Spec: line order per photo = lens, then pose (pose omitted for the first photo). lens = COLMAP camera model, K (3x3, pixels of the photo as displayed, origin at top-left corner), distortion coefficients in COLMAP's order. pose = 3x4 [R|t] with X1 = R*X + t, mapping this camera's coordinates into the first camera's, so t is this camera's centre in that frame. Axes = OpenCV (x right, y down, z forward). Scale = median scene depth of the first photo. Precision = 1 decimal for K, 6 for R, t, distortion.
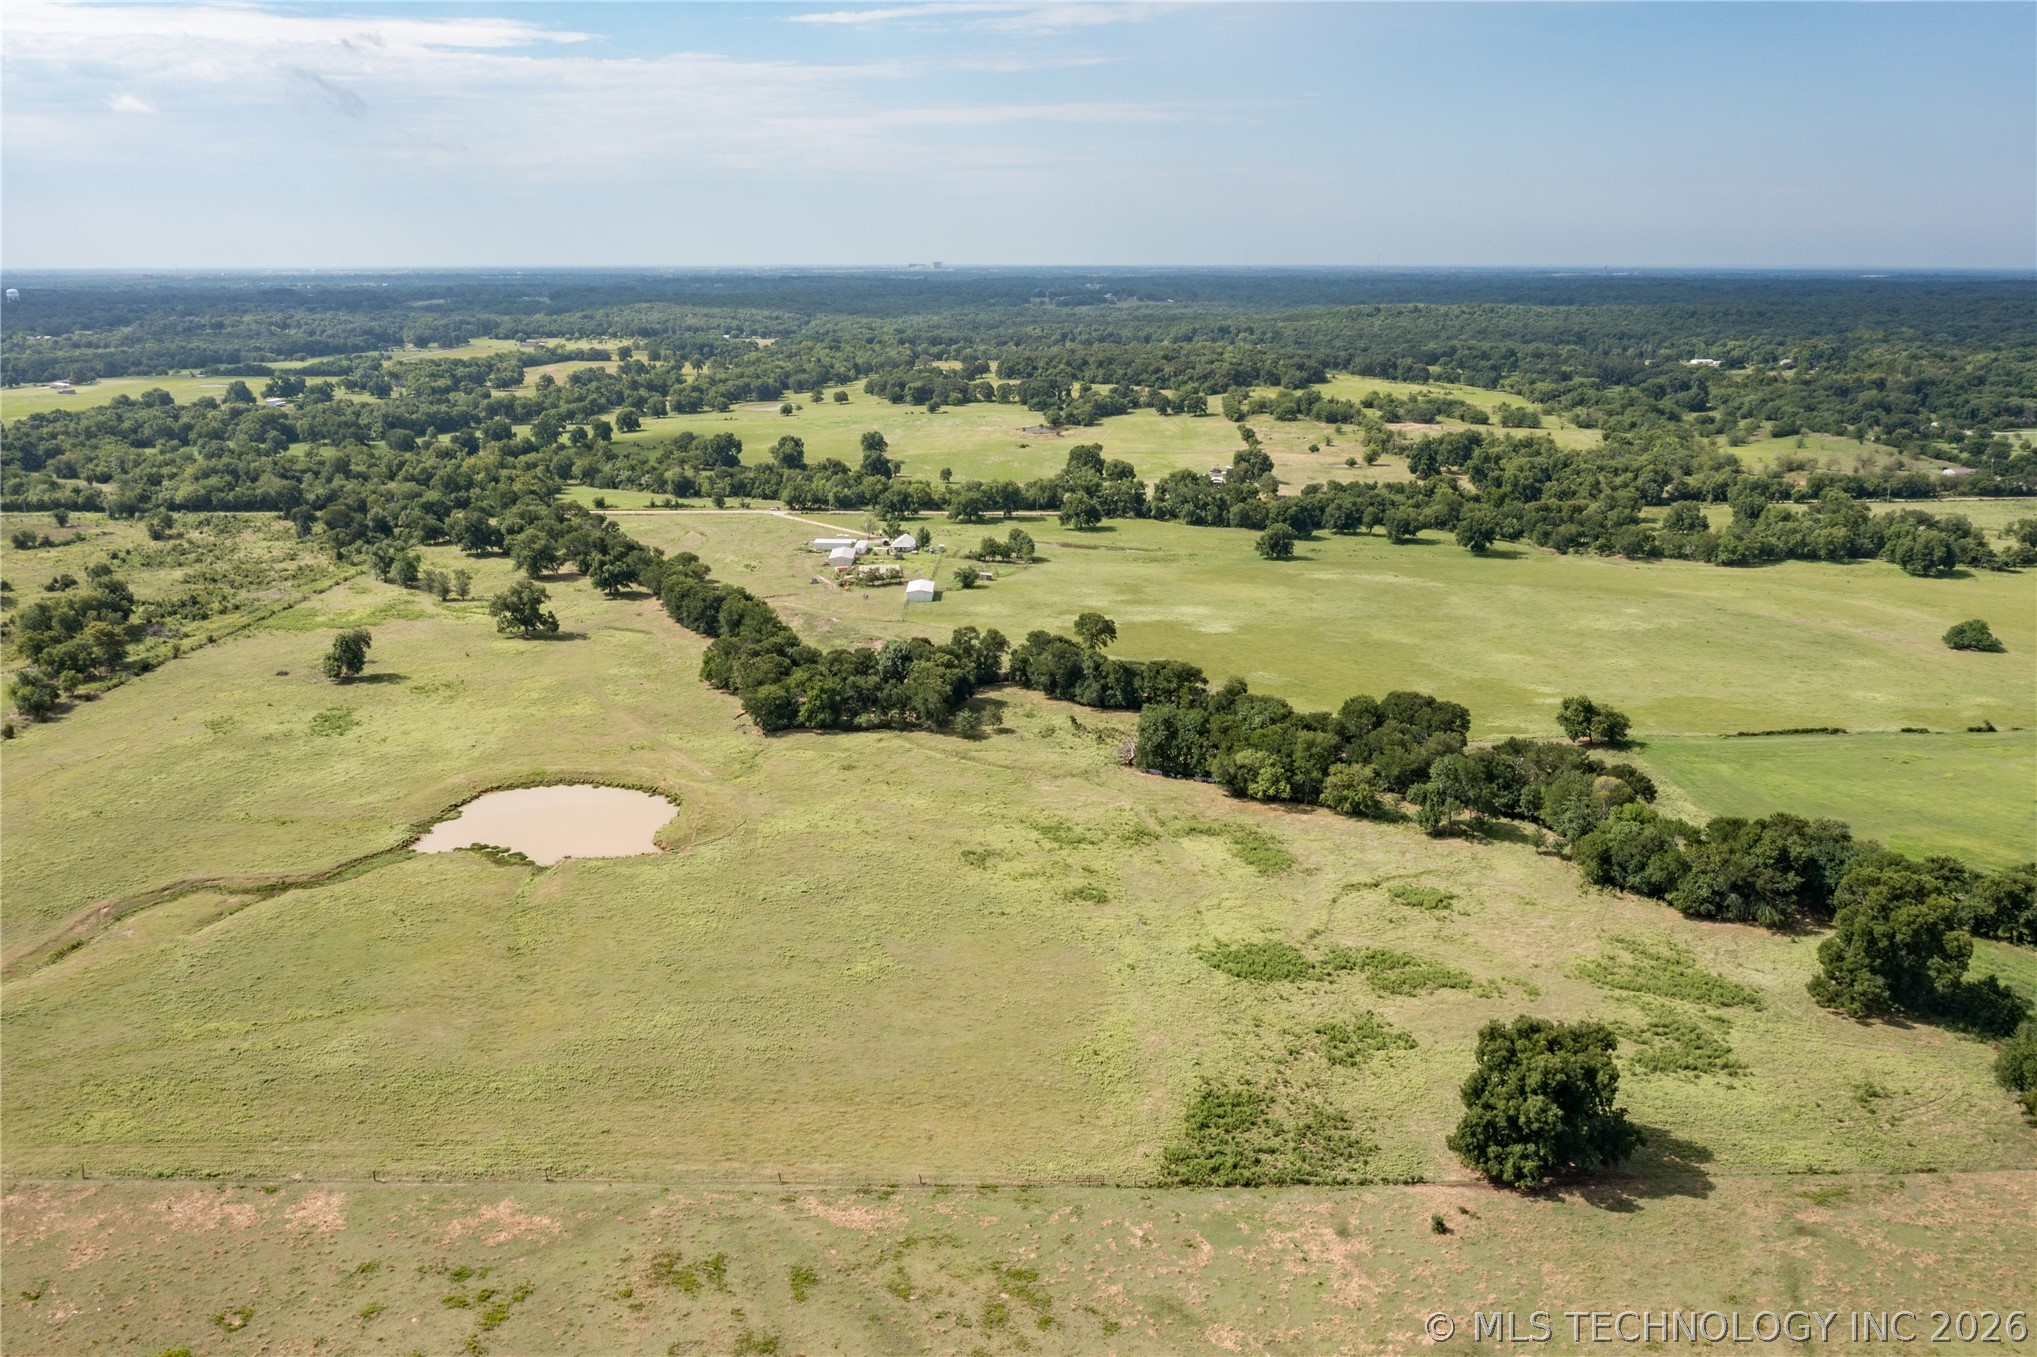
lens RADIAL K [[1591.4, 0, 1020.7], [0, 1591.4, 676.3], [0, 0, 1]] dist [-0.032946, 0.004667]
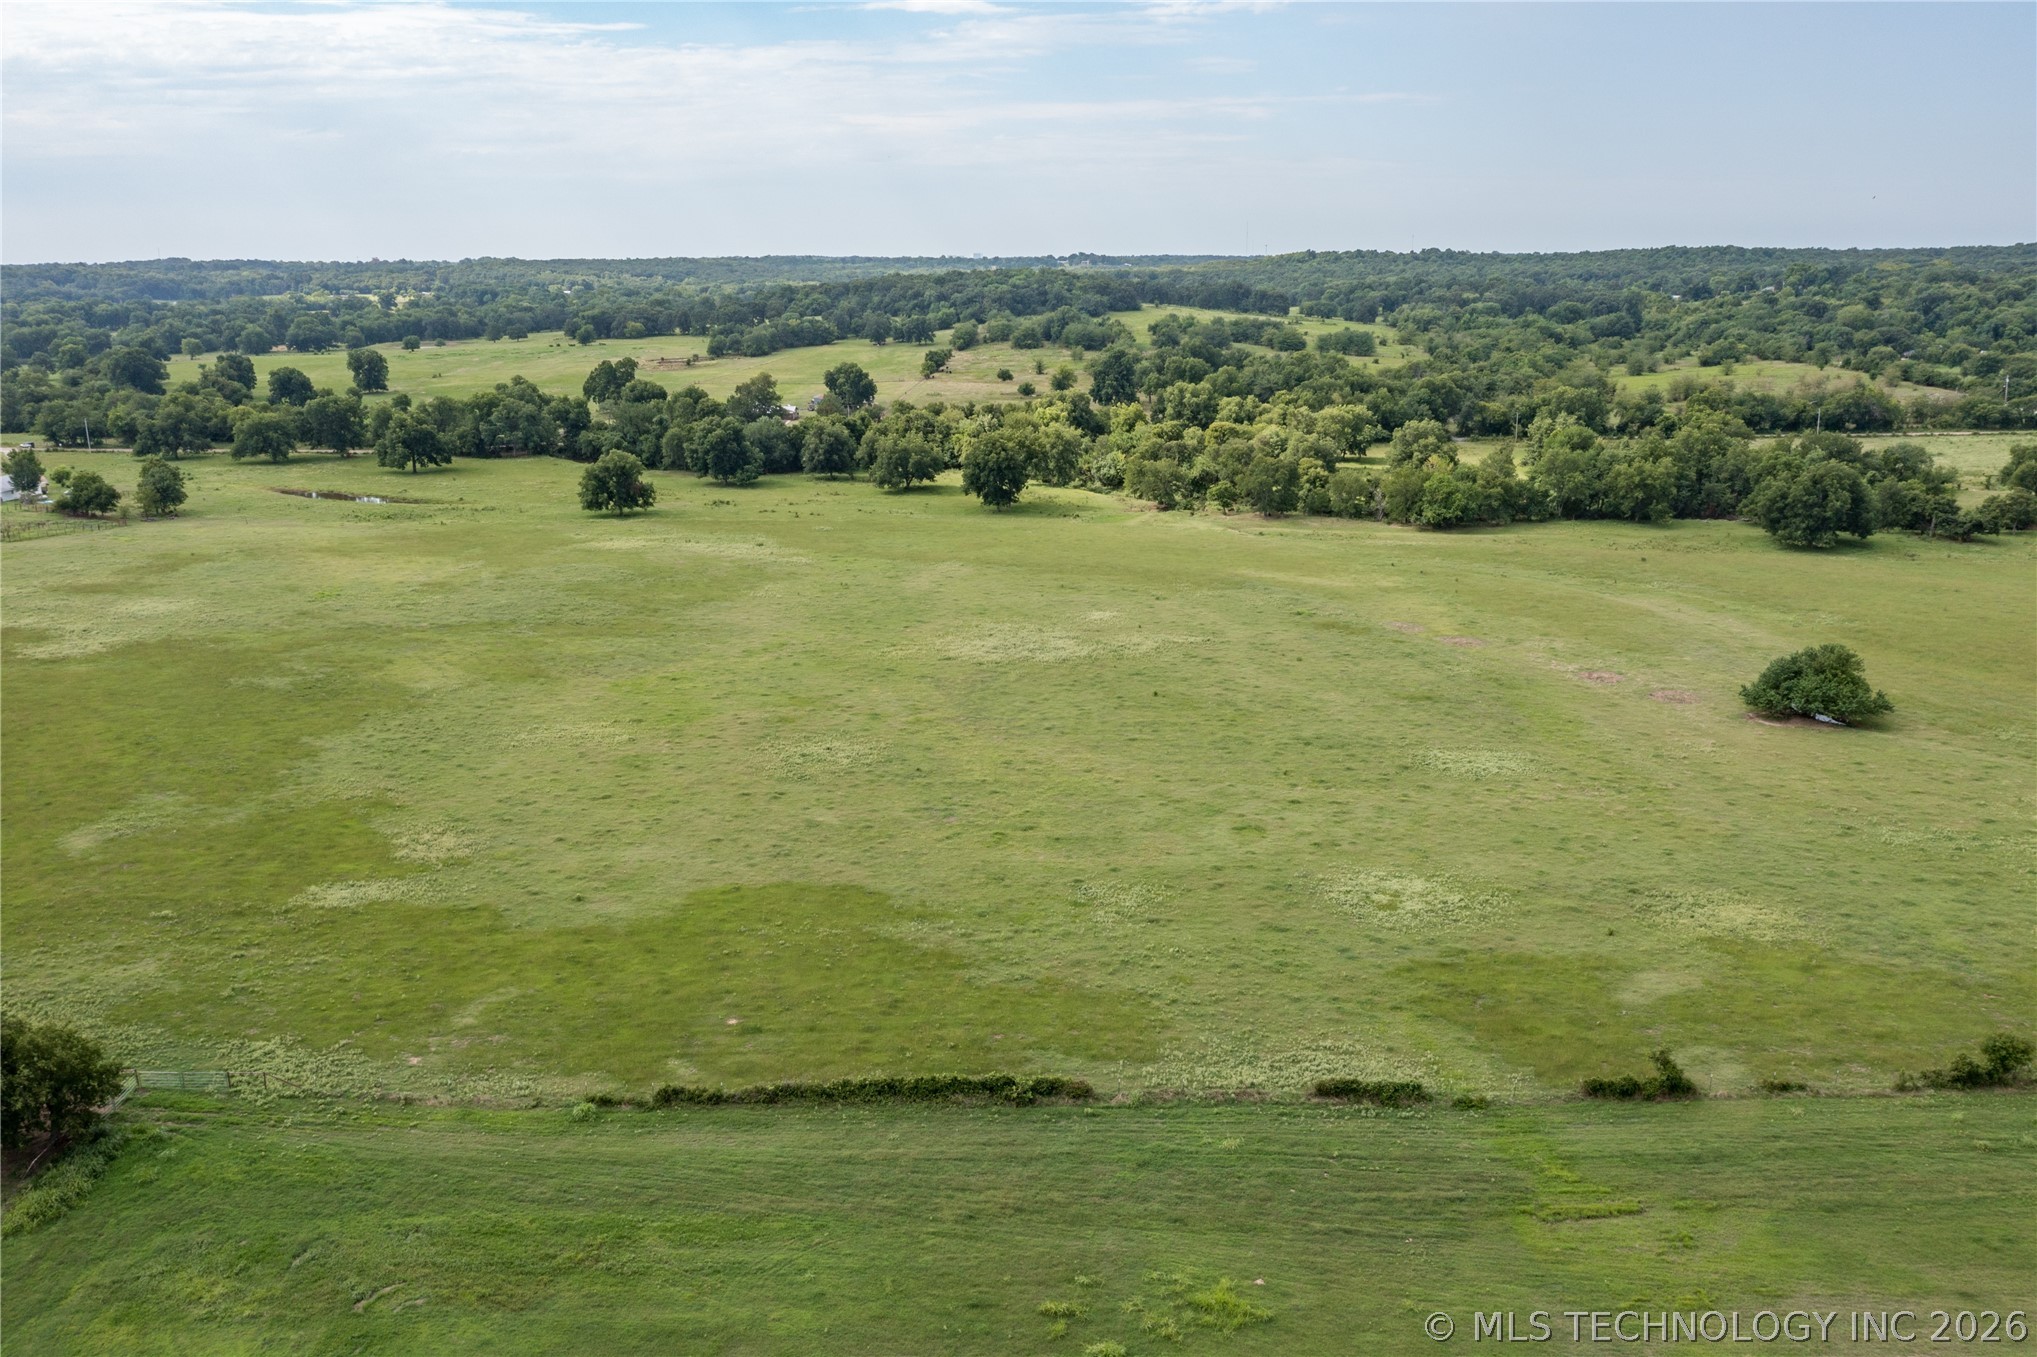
lens RADIAL K [[1591.4, 0, 1017.6], [0, 1591.4, 680.5], [0, 0, 1]] dist [-0.032946, 0.004667]
pose [[0.999099, 0.009257, -0.041422, 0.330867], [-0.009097, 0.999950, 0.004042, -0.021088], [0.041457, -0.003661, 0.999134, 0.470150]]
